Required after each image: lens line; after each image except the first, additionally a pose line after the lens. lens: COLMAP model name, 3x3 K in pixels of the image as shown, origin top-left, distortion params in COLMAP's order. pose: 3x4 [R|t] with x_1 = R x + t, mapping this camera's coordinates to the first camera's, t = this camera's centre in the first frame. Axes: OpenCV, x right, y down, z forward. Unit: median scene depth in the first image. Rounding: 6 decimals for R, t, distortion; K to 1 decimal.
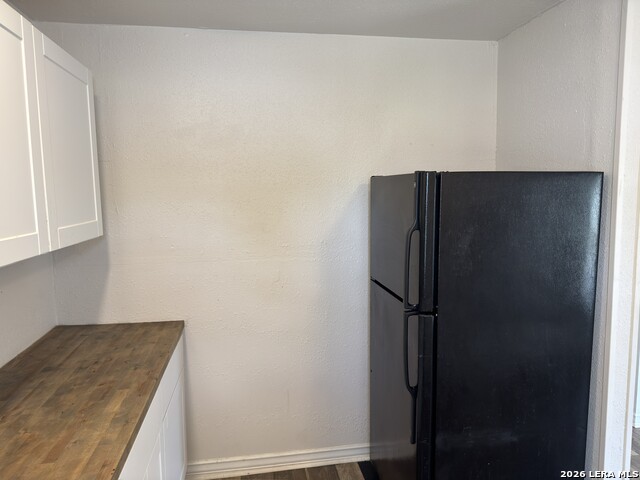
lens RADIAL K [[448.5, 0, 320.0], [0, 448.5, 240.0], [0, 0, 1]] dist [-0.024892, -0.001203]
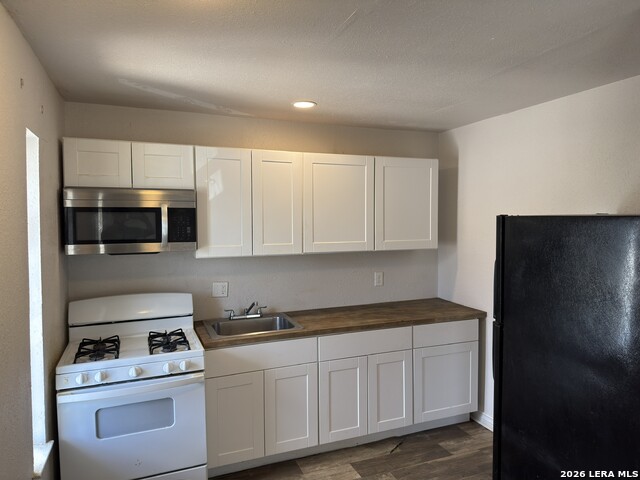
lens RADIAL K [[448.5, 0, 320.0], [0, 448.5, 240.0], [0, 0, 1]] dist [-0.024892, -0.001203]
pose [[0.218316, 0.057113, -0.974206, 1.374367], [-0.101035, 0.994244, 0.035646, -0.072195], [0.970634, 0.090647, 0.222829, 0.180079]]
